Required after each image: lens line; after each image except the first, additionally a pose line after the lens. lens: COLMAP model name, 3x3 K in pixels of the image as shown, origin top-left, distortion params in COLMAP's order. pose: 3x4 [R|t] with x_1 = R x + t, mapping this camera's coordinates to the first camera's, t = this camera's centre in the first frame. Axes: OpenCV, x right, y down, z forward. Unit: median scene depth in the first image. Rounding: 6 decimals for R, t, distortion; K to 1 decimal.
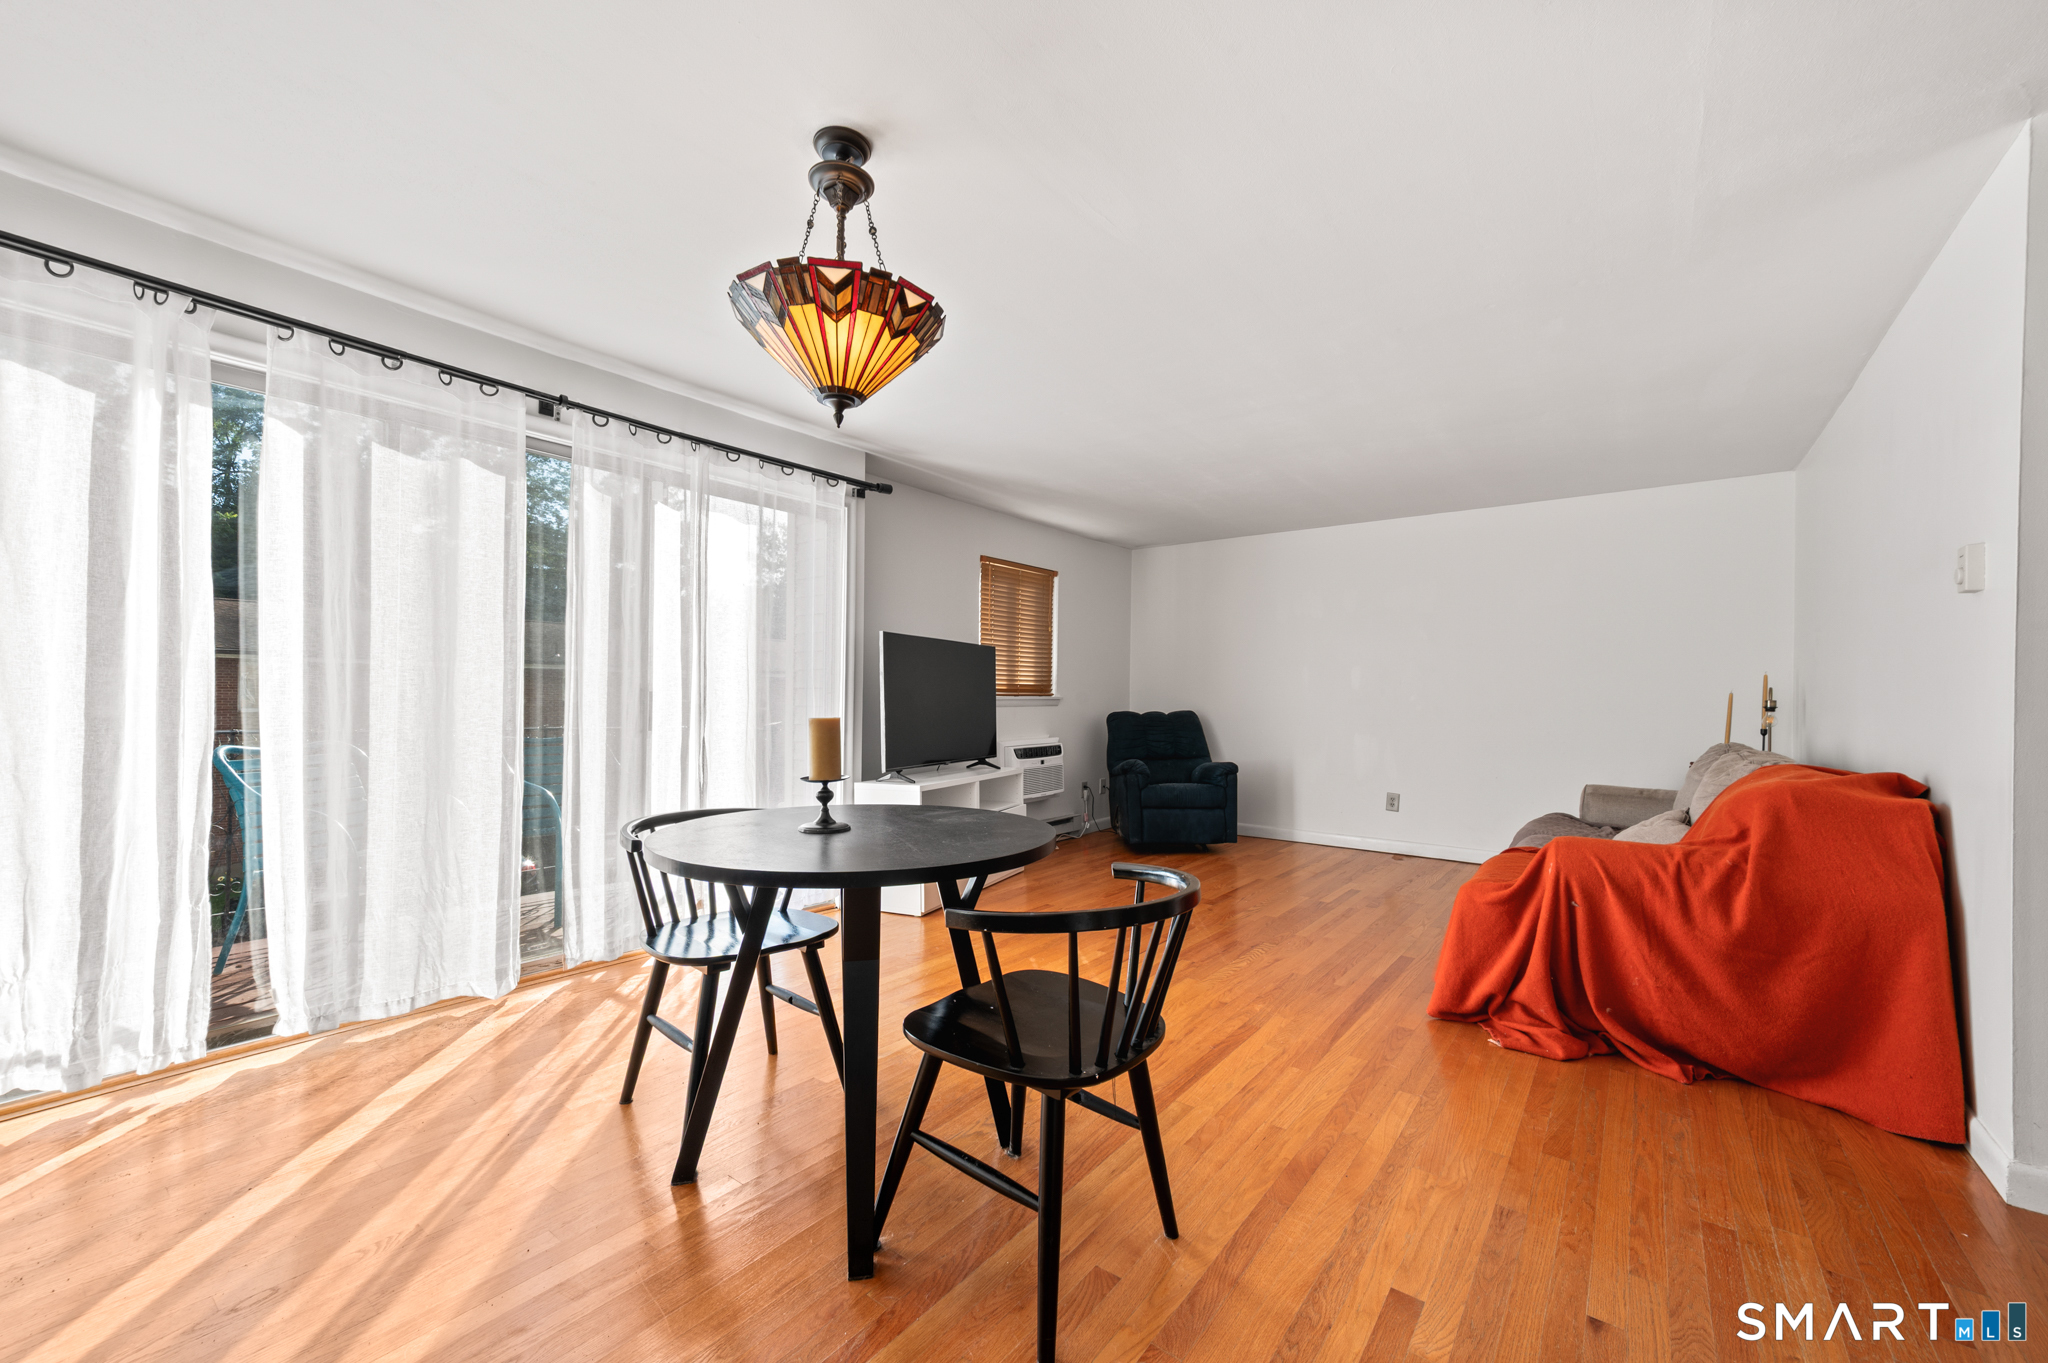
lens RADIAL K [[809.5, 0, 1026.4], [0, 809.5, 698.4], [0, 0, 1]] dist [0.015182, 0.000152]
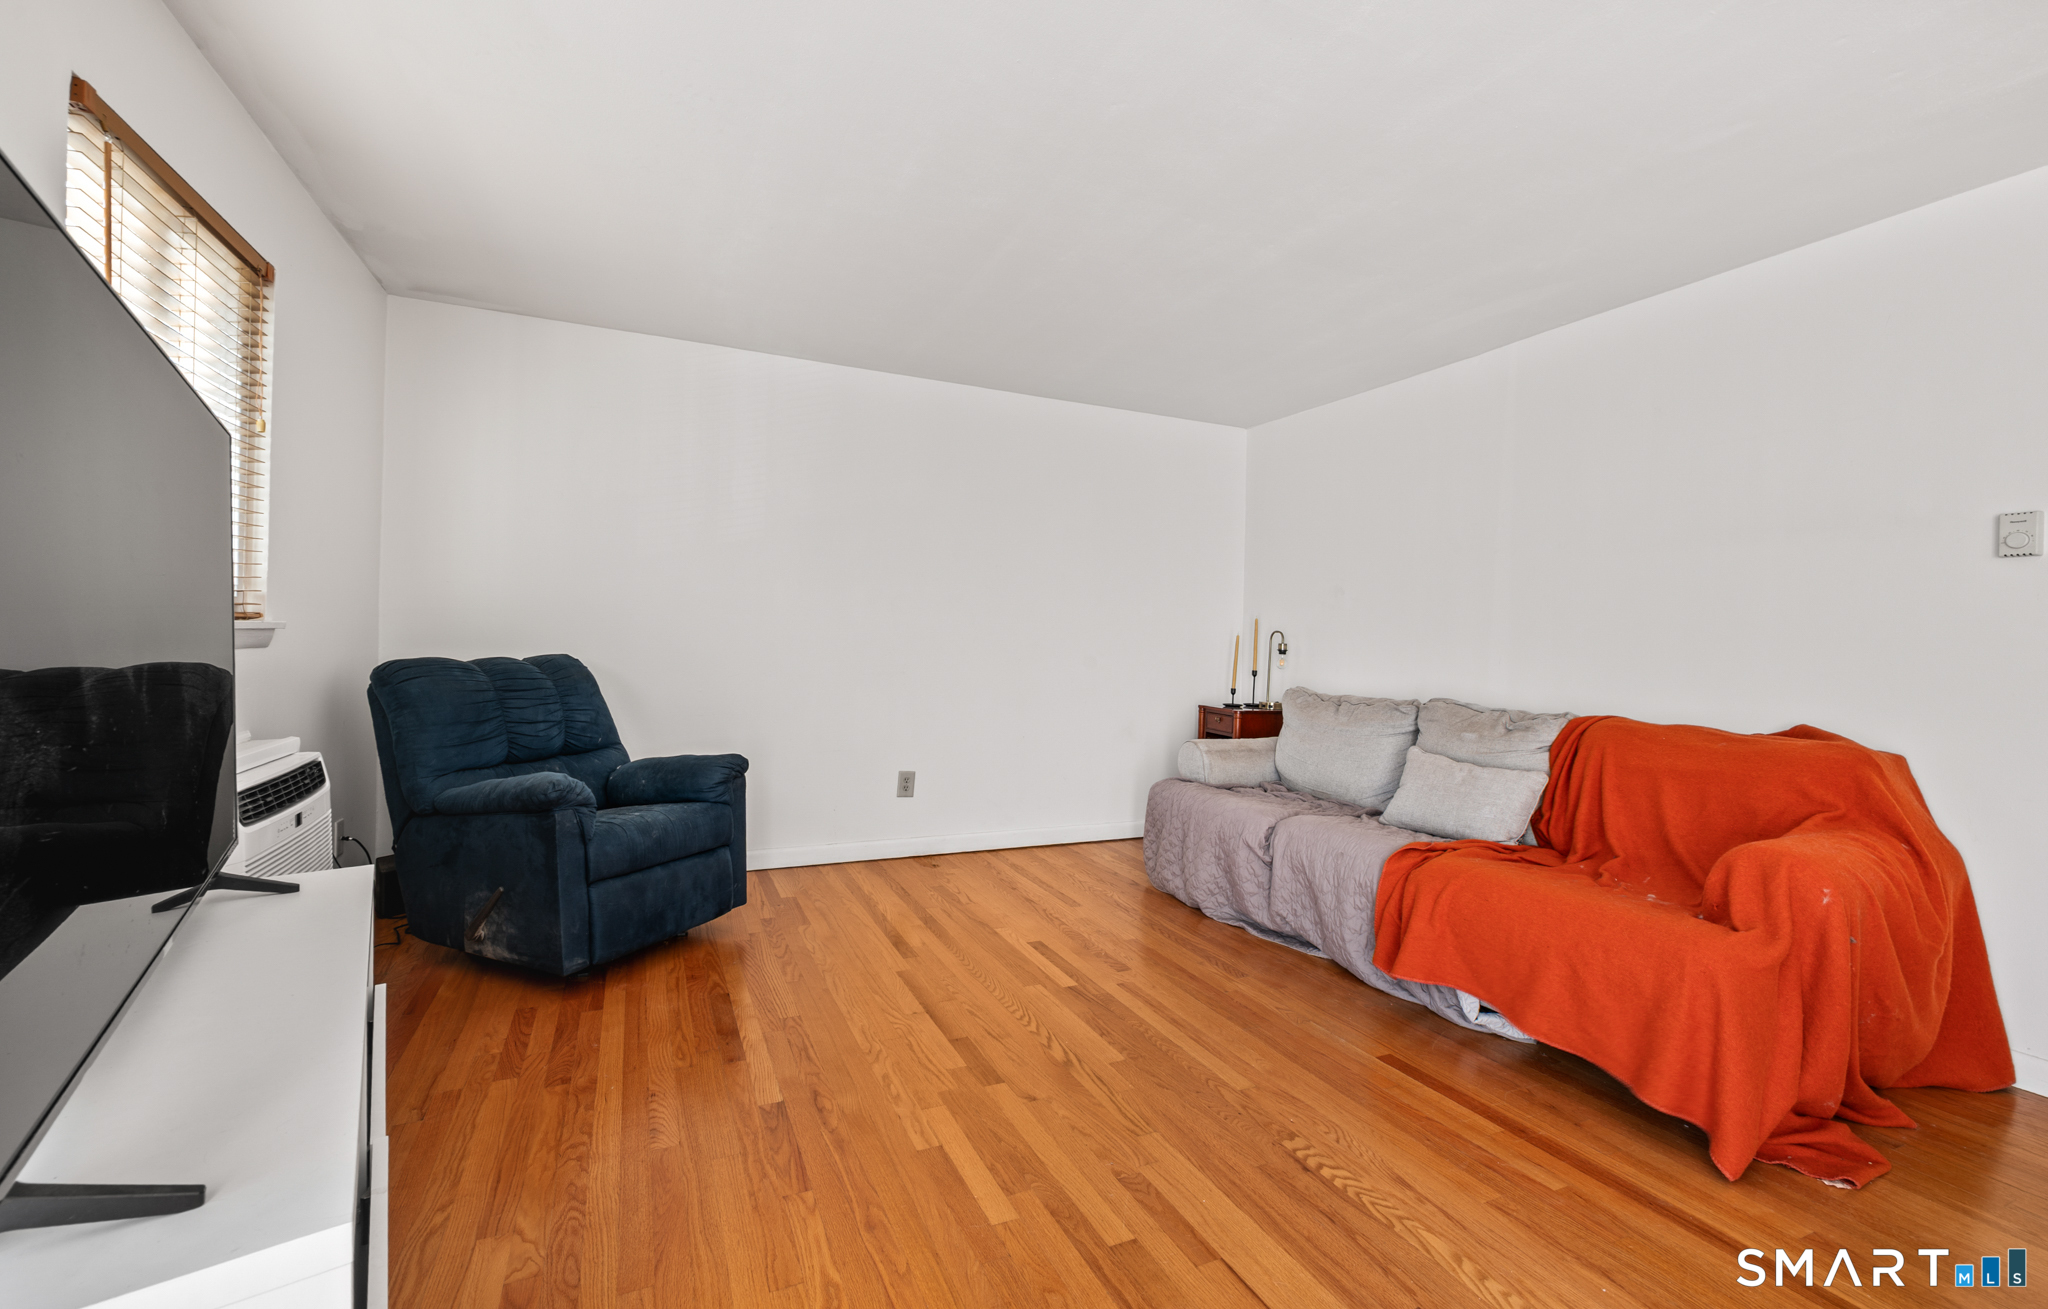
lens RADIAL K [[855.2, 0, 1024.0], [0, 855.2, 654.5], [0, 0, 1]] dist [0.001059, -0.000272]
pose [[0.473426, -0.012215, 0.880749, -0.198052], [-0.016927, 0.999593, 0.022962, -0.003013], [-0.880671, -0.025779, 0.473027, 0.769415]]
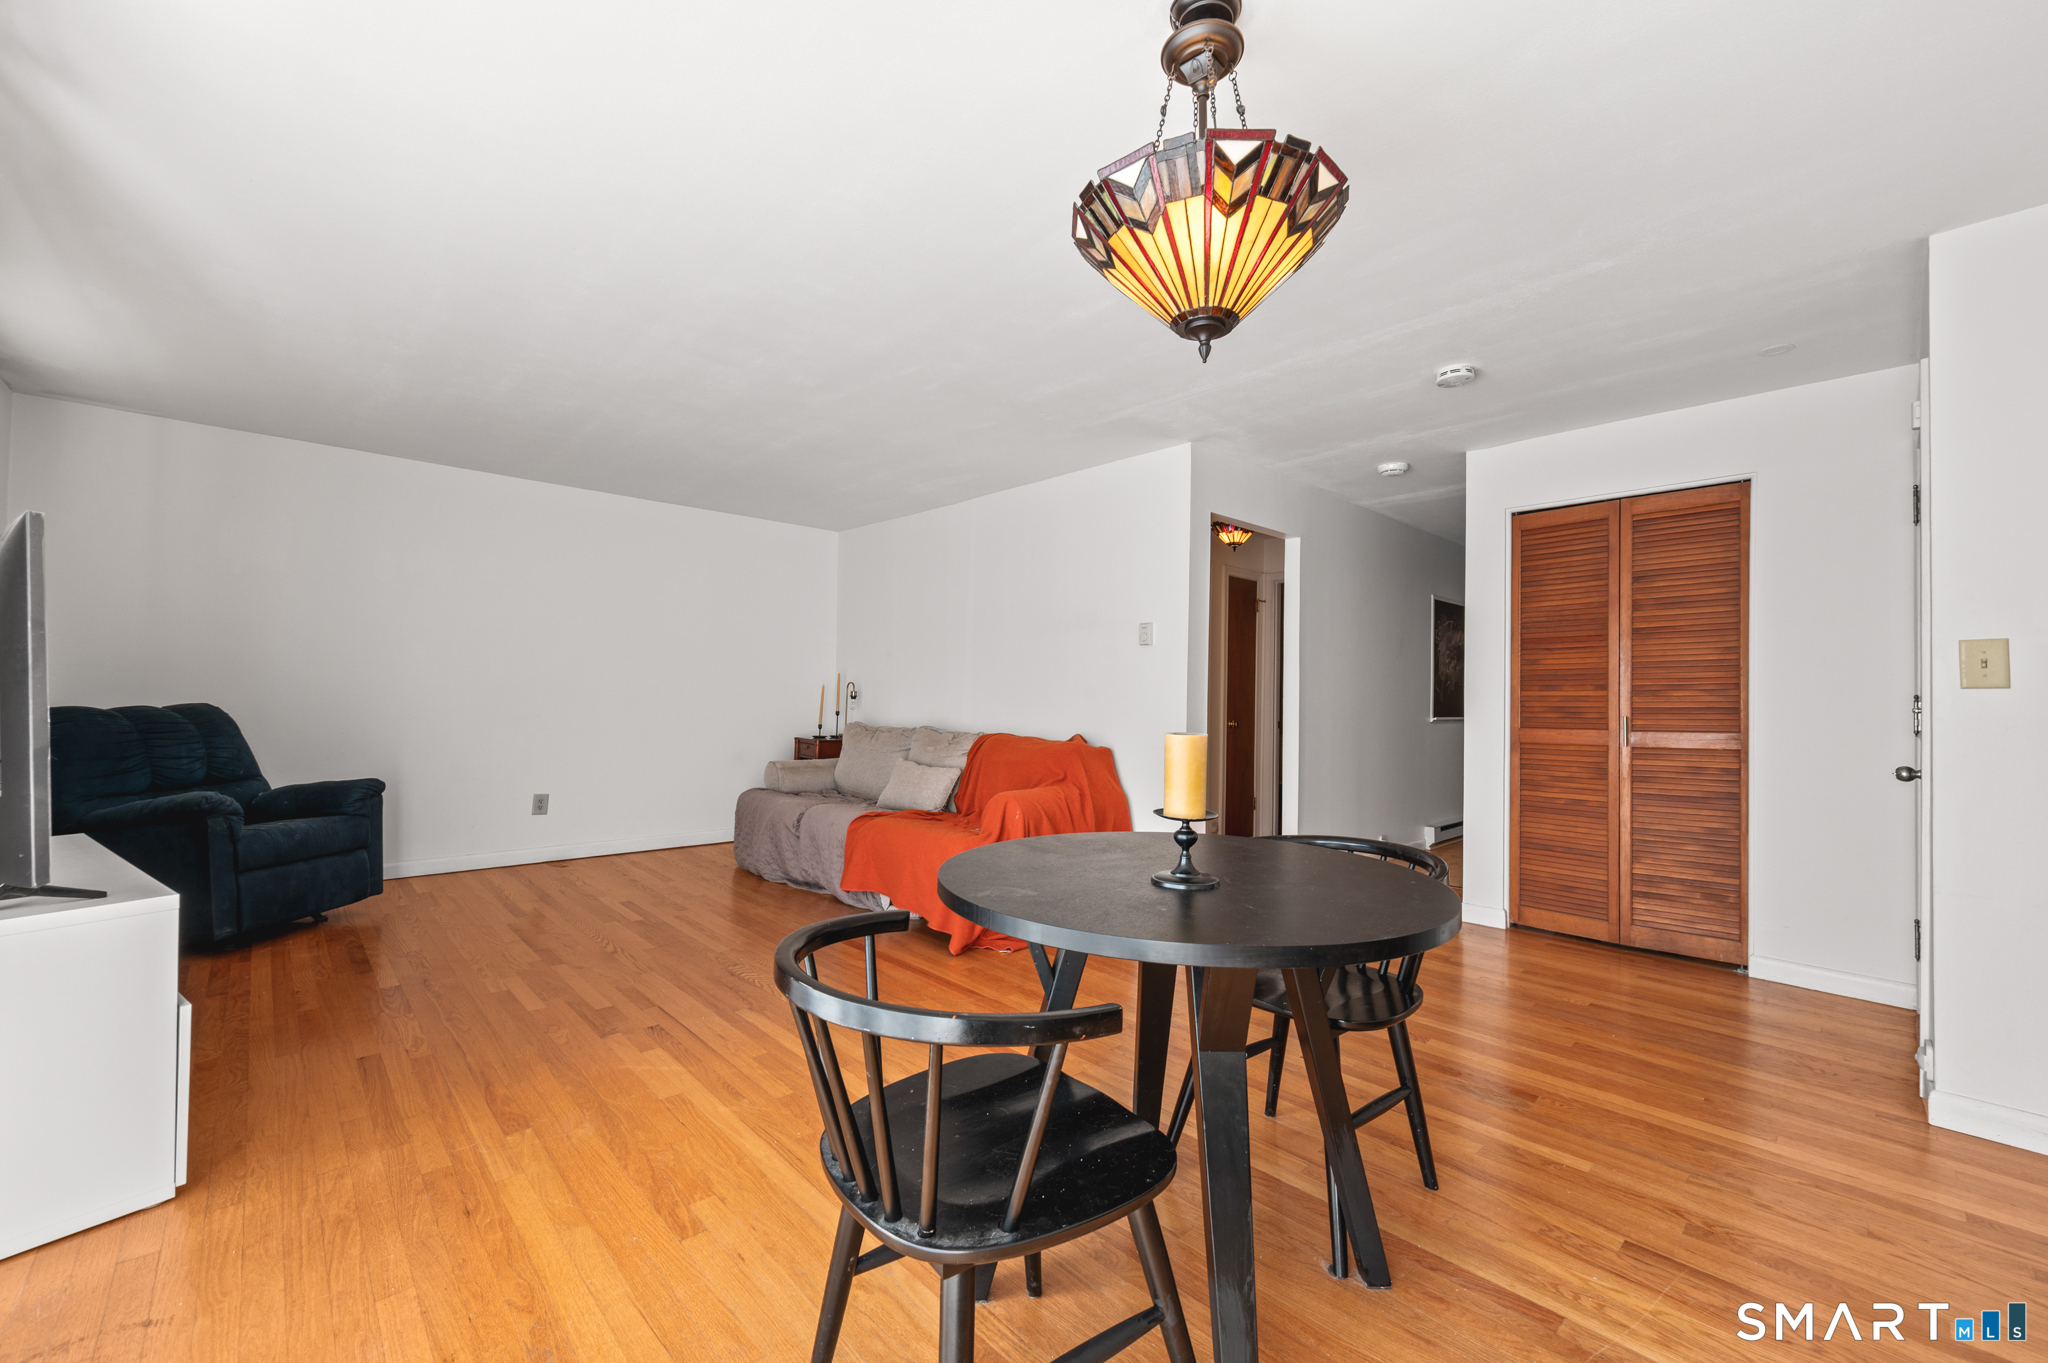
lens RADIAL K [[817.3, 0, 1026.4], [0, 817.3, 685.2], [0, 0, 1]] dist [-0.002504, 0.001210]
pose [[0.163922, 0.005131, 0.986460, -0.455559], [-0.013351, 0.999906, -0.002983, -0.007755], [-0.986383, -0.012682, 0.163975, 0.458345]]
